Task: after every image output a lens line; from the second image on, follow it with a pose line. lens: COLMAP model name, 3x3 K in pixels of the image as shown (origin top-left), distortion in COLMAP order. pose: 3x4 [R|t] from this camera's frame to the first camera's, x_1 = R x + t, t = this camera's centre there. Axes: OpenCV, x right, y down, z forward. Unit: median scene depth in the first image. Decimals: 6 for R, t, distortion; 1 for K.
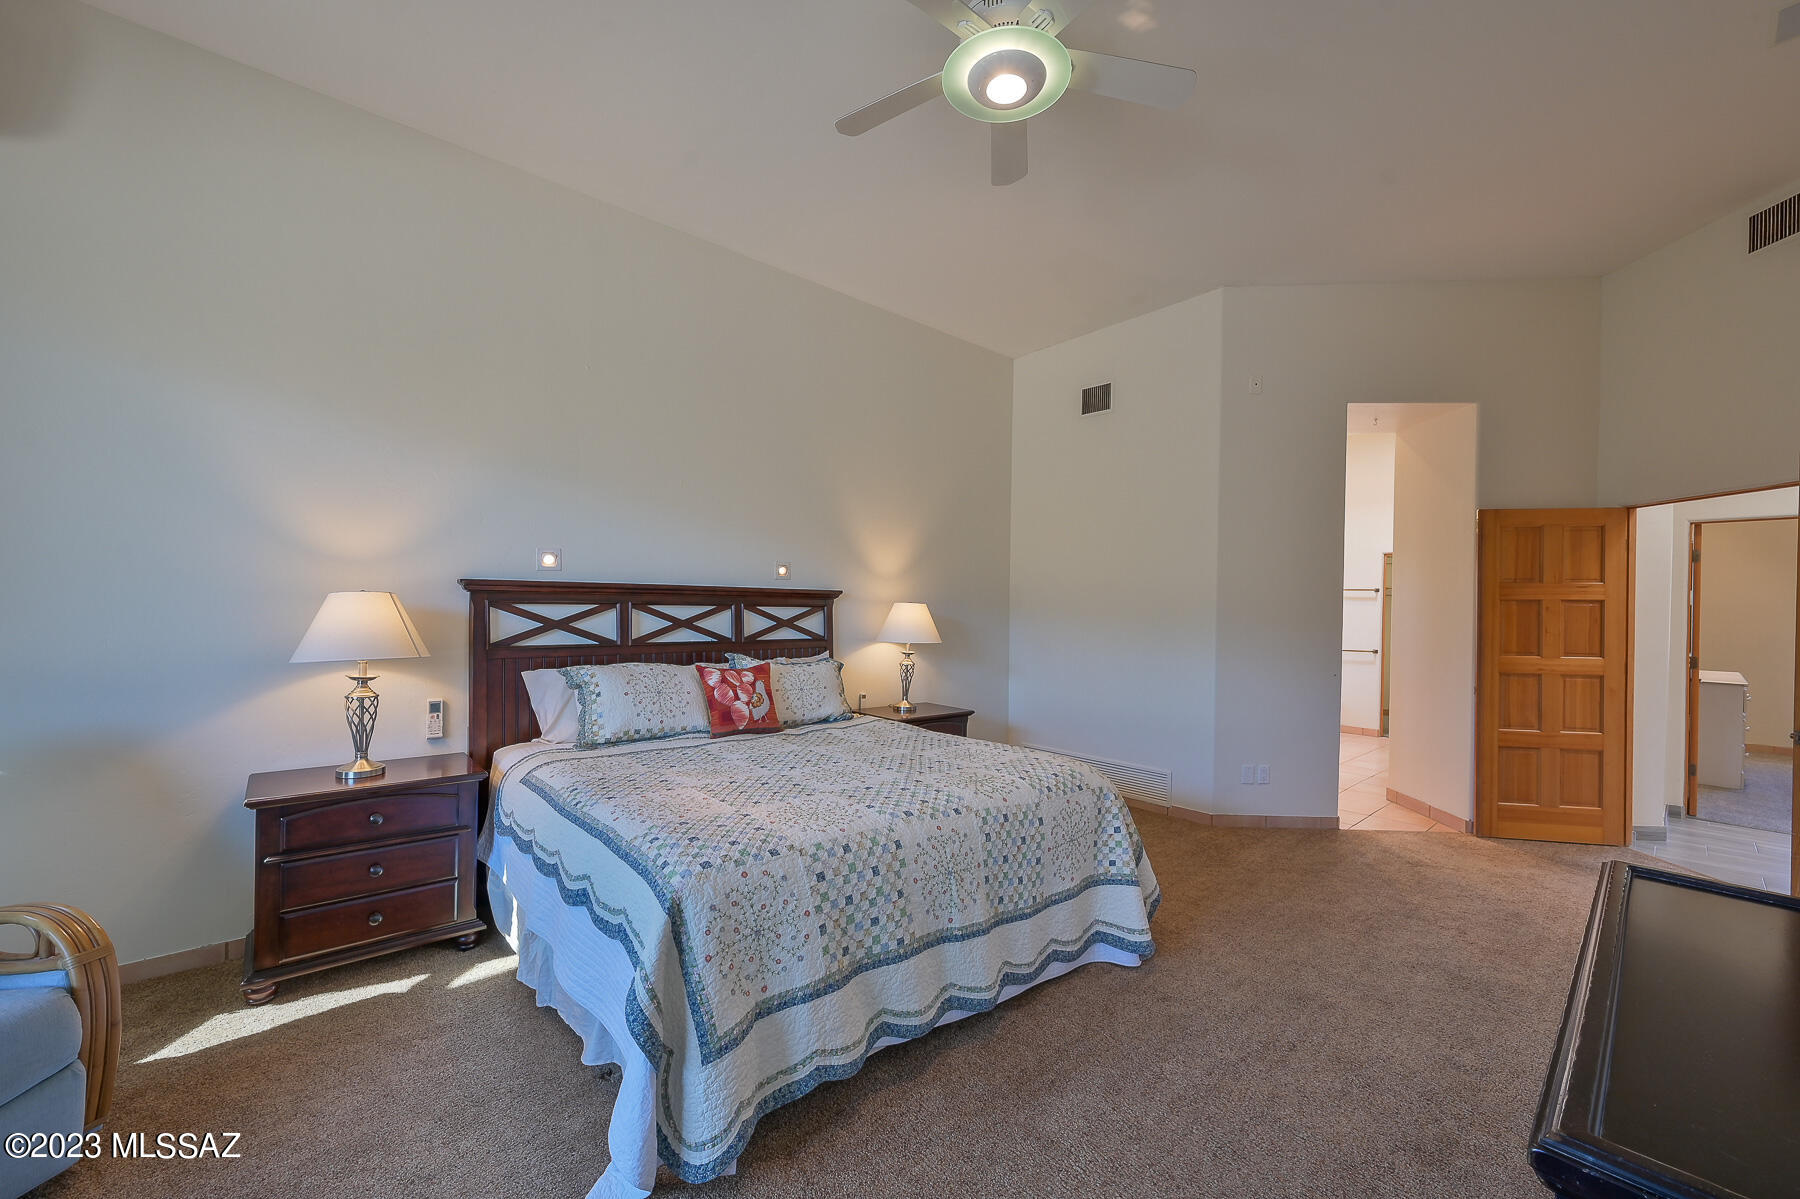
lens RADIAL K [[708.9, 0, 907.5], [0, 708.9, 607.2], [0, 0, 1]] dist [-0.001737, -0.000186]
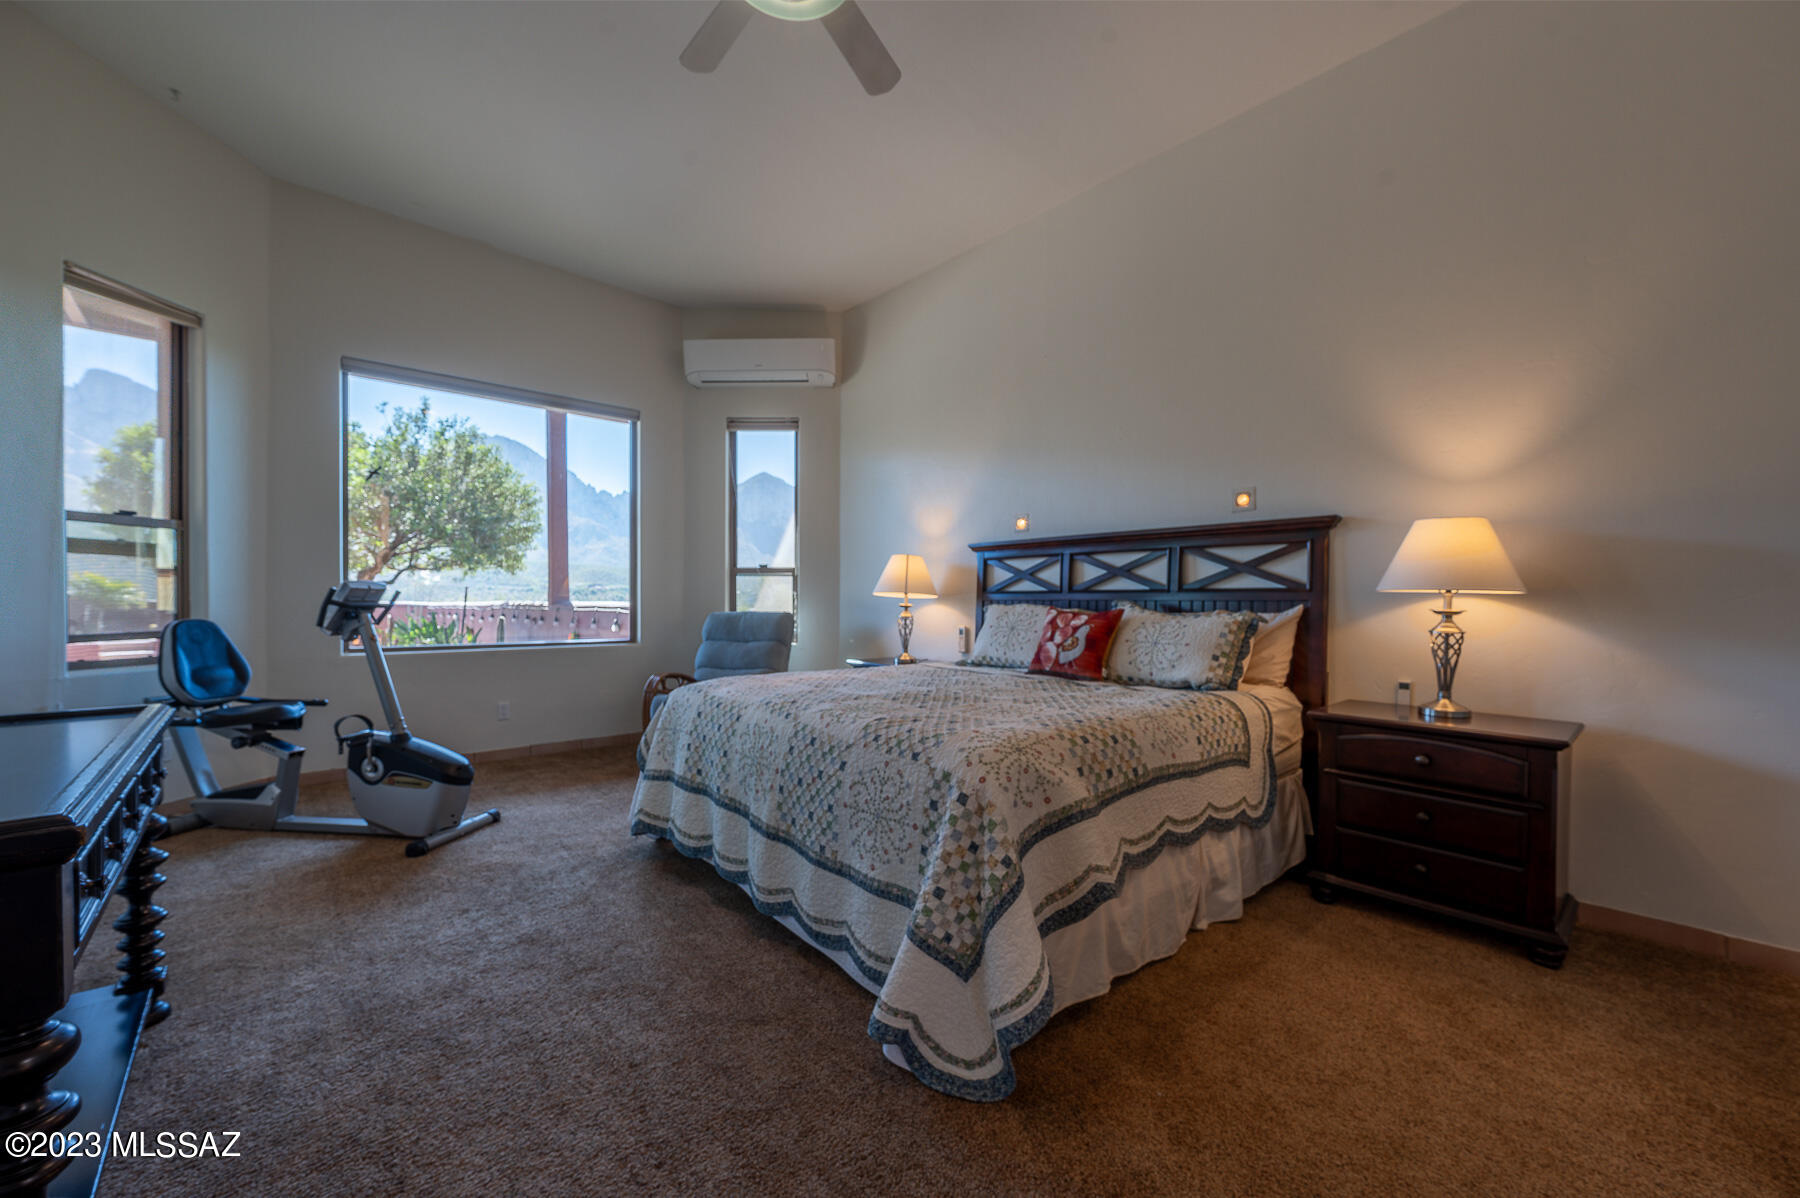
lens RADIAL K [[722.9, 0, 901.0], [0, 722.9, 595.9], [0, 0, 1]] dist [-0.003105, 0.000083]
pose [[-0.016270, -0.023623, -0.999589, 0.987386], [-0.008984, 0.999684, -0.023479, 0.120910], [0.999827, 0.008598, -0.016477, 1.040450]]
